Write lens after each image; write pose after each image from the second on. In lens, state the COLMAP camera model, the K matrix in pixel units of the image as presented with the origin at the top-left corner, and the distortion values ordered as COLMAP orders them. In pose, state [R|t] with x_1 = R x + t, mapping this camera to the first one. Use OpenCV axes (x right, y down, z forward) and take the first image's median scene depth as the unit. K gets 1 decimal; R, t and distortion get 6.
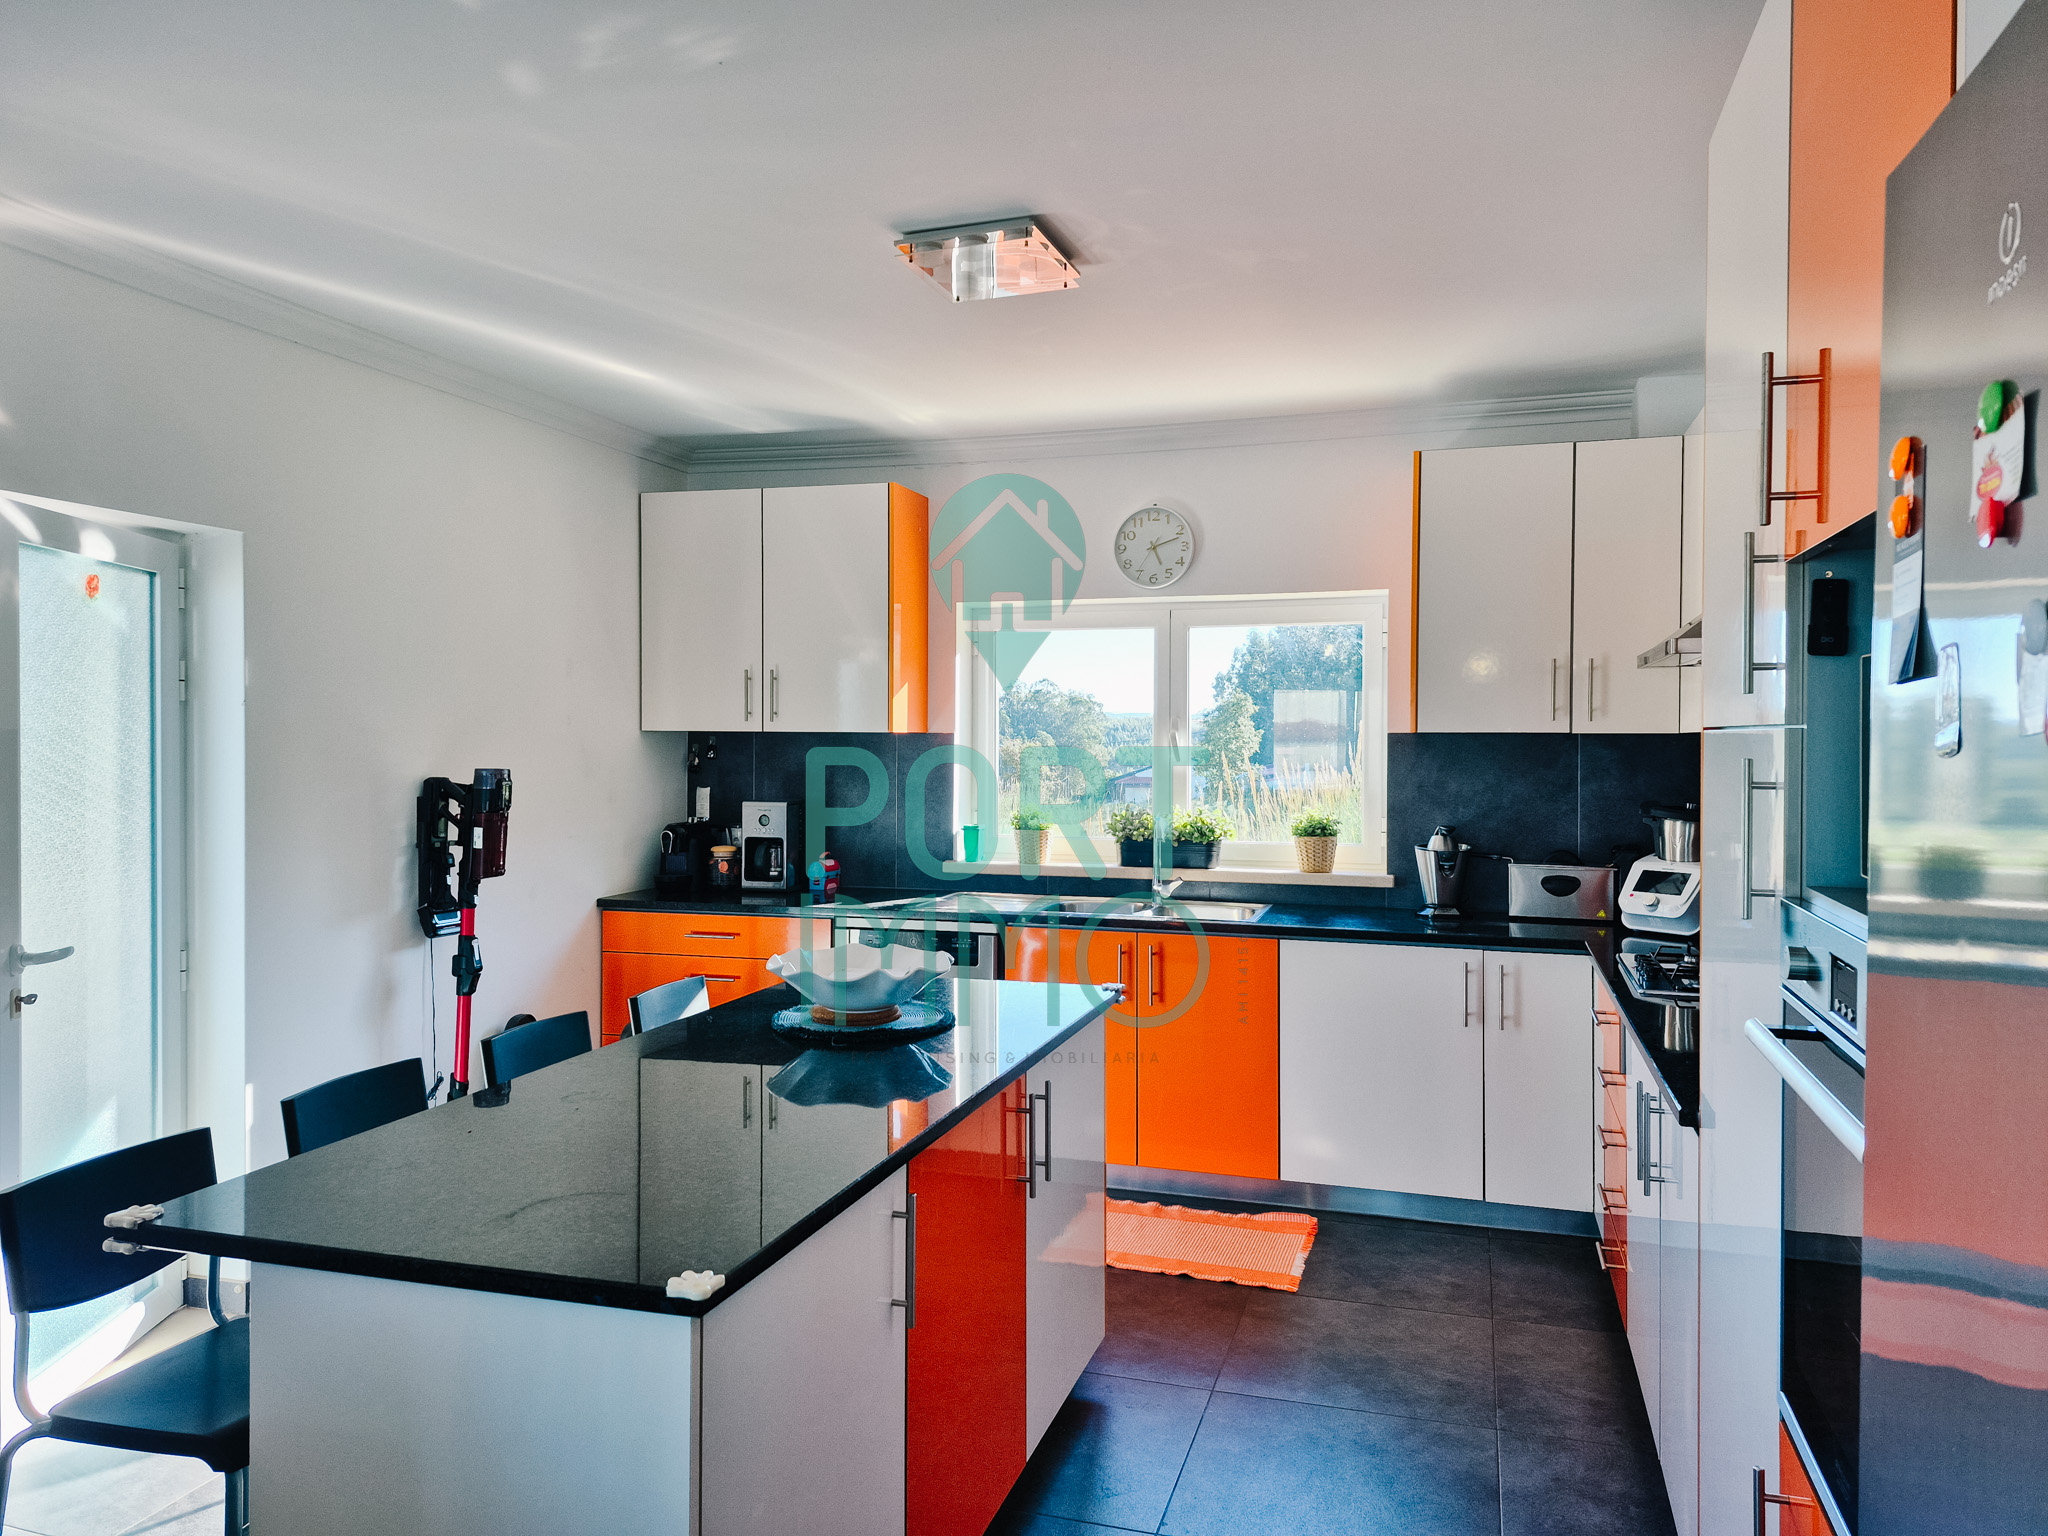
lens RADIAL K [[1409.0, 0, 1034.9], [0, 1409.0, 749.8], [0, 0, 1]] dist [0.055376, -0.023985]
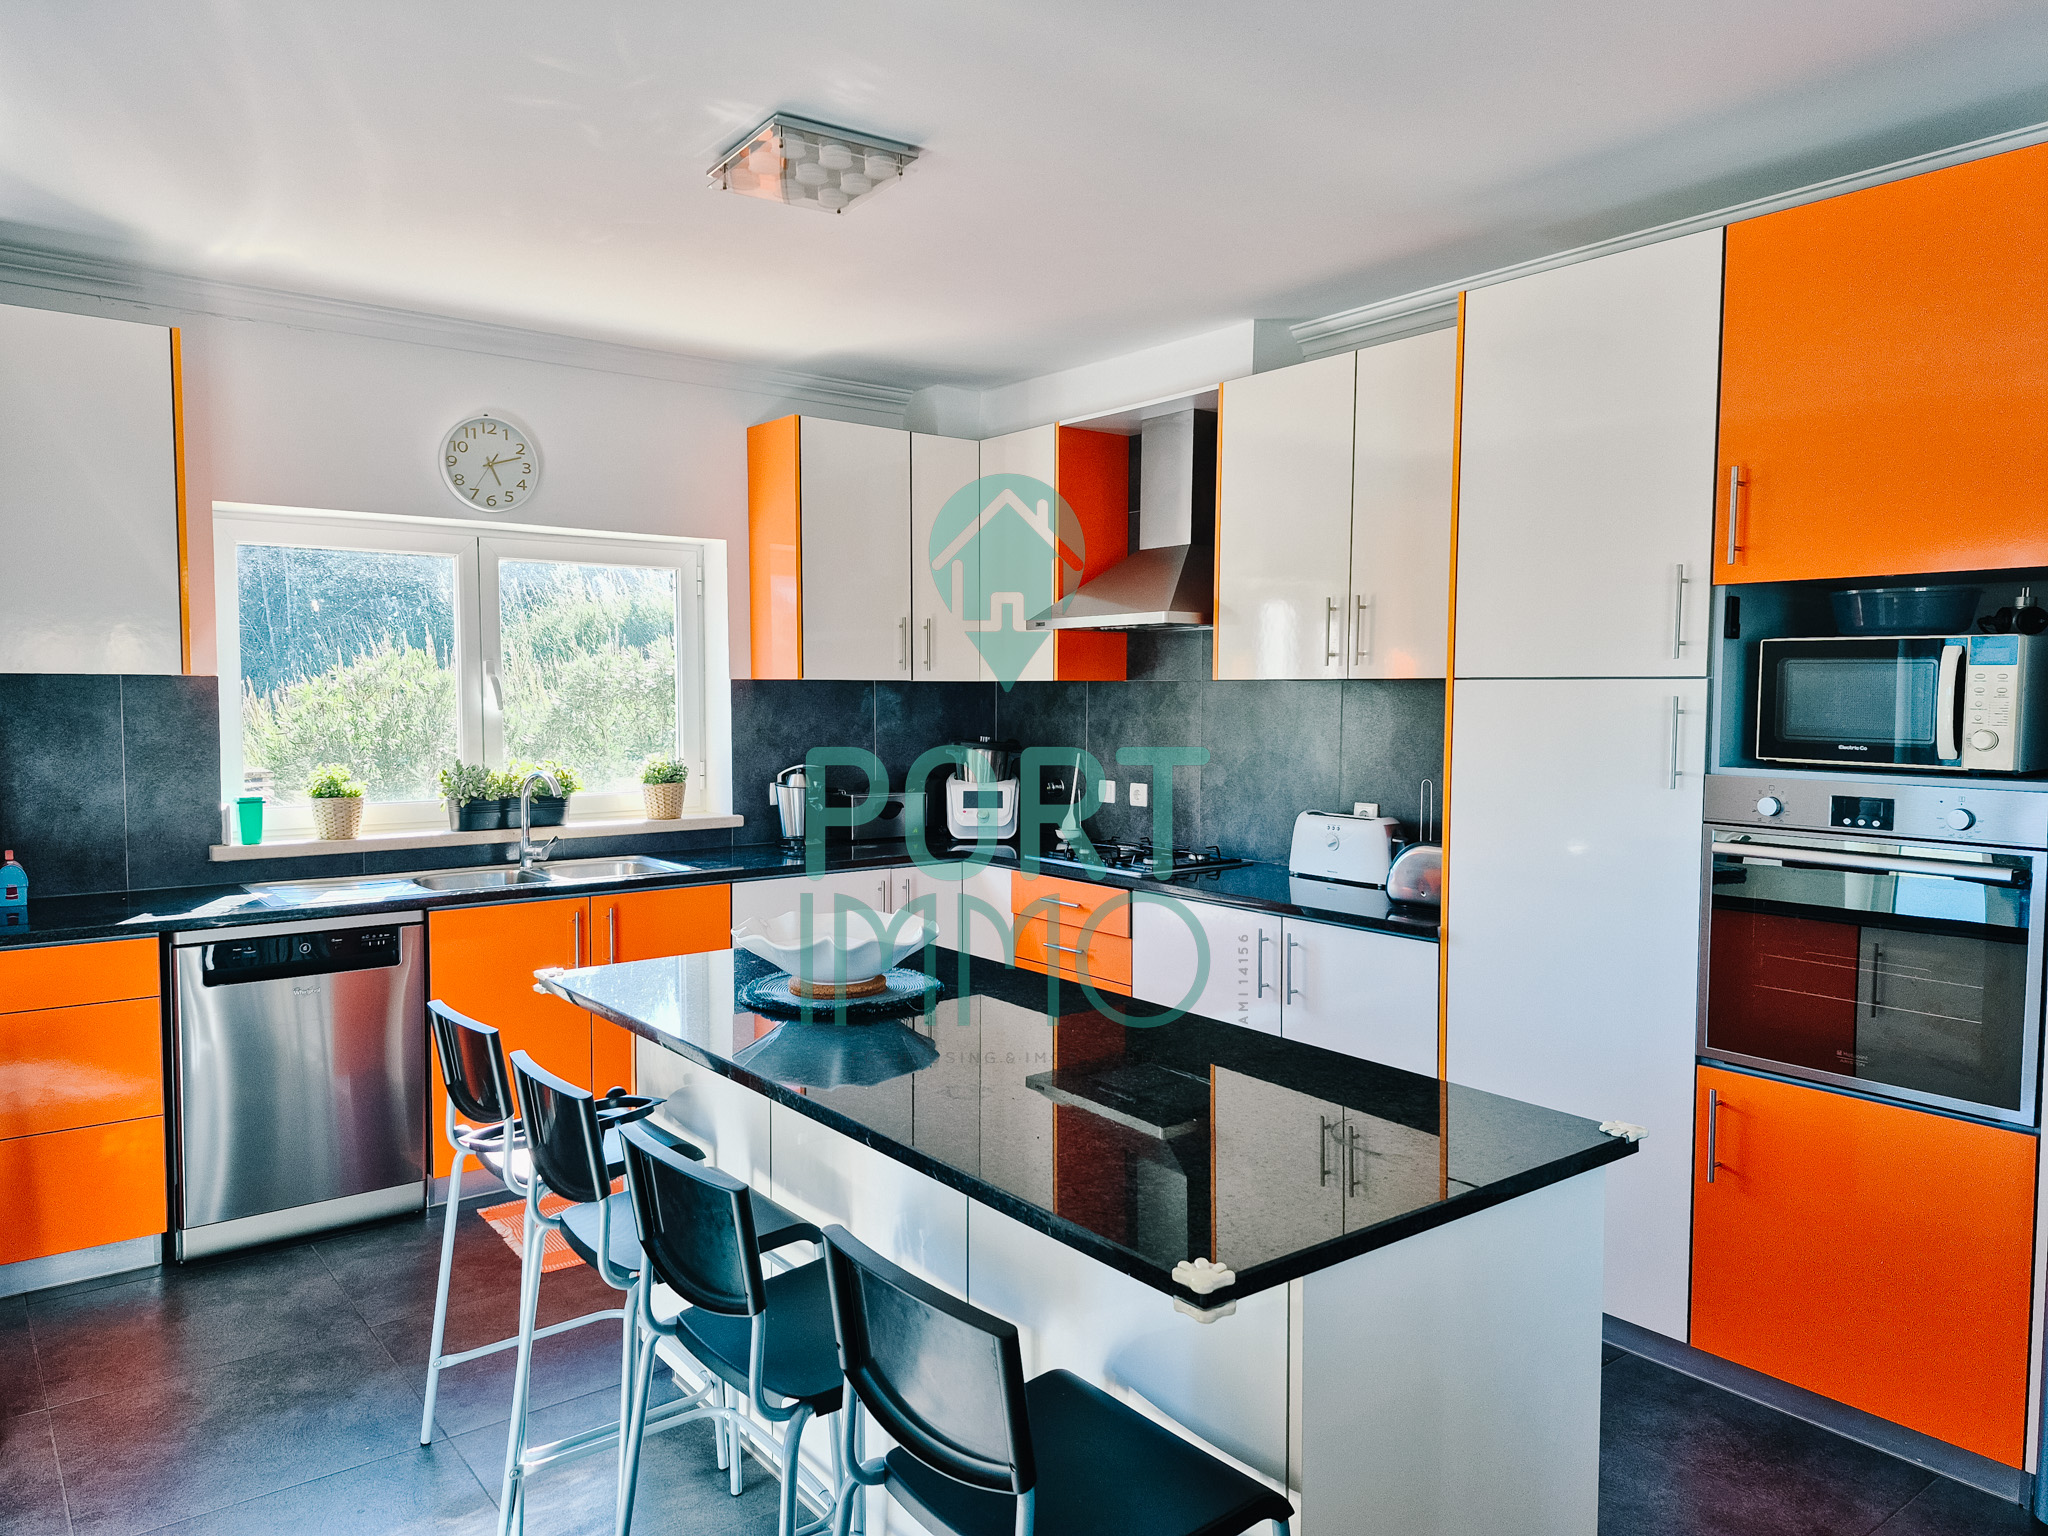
lens RADIAL K [[1409.0, 0, 1041.9], [0, 1409.0, 783.3], [0, 0, 1]] dist [0.055376, -0.023985]
pose [[0.546768, -0.058755, 0.835220, -0.482291], [0.004022, 0.997708, 0.067552, -0.004682], [-0.837274, -0.033576, 0.545751, 0.228072]]
